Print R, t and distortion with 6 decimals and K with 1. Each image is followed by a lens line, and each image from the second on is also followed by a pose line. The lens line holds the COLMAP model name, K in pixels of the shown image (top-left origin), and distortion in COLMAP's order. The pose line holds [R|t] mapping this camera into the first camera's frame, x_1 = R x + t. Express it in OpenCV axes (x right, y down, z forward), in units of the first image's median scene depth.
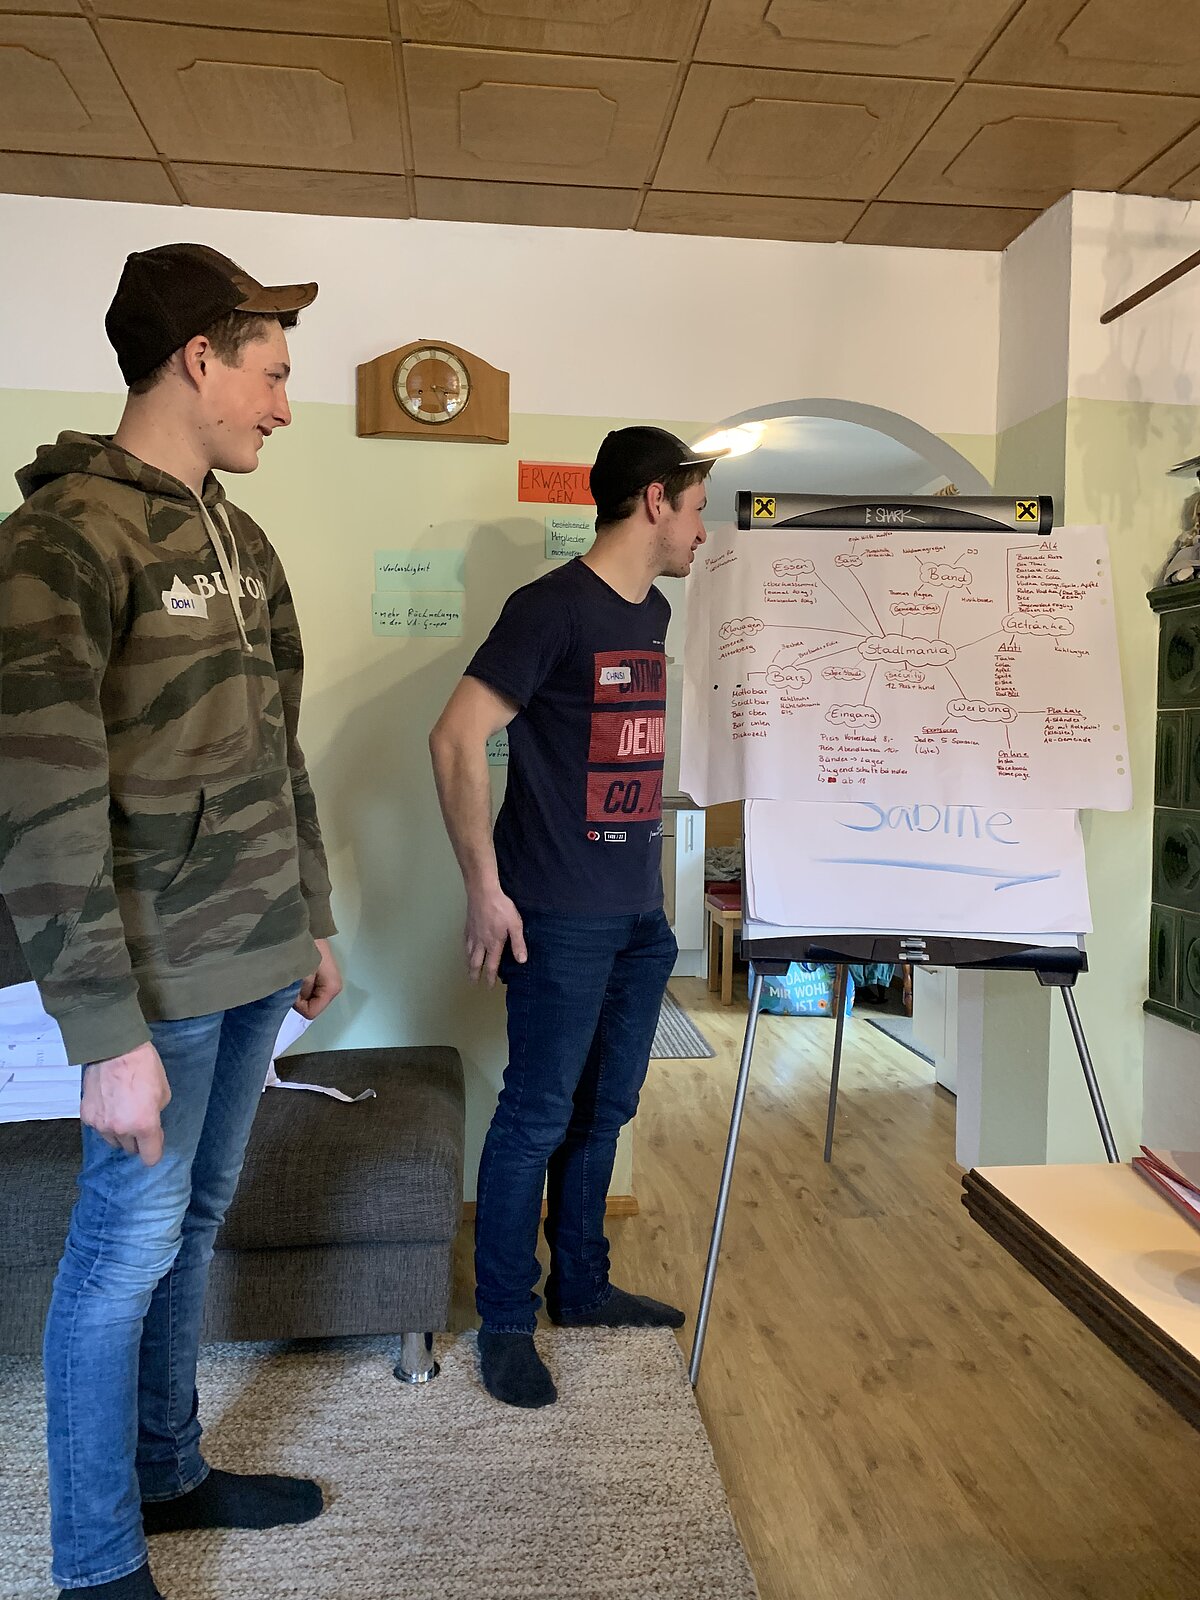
lens RADIAL K [[1206.5, 0, 598.2], [0, 1206.5, 797.7], [0, 0, 1]] dist [0.011752, -0.008966]
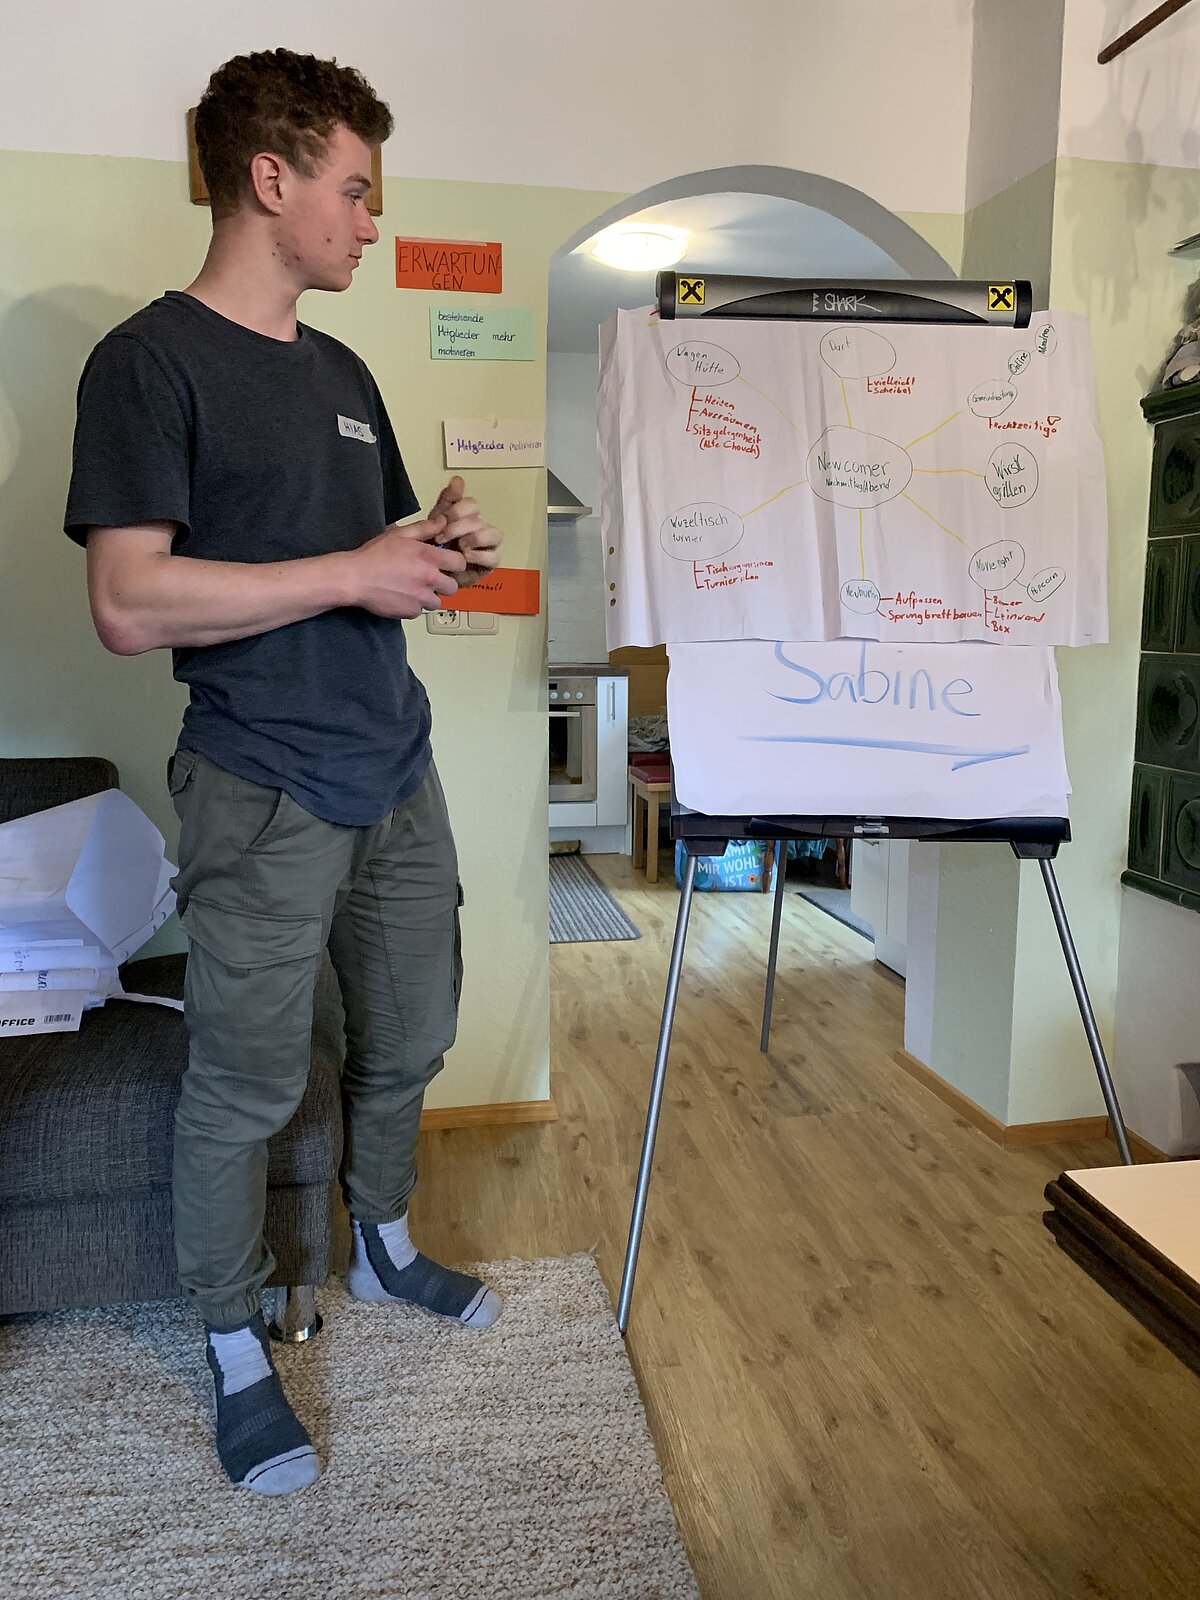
lens RADIAL K [[1206.5, 0, 598.2], [0, 1206.5, 797.7], [0, 0, 1]] dist [0.011752, -0.008966]
pose [[0.997770, -0.019992, 0.063674, 0.012594], [0.013311, 0.994523, 0.103667, 0.017147], [-0.065398, -0.102588, 0.992572, 0.156620]]
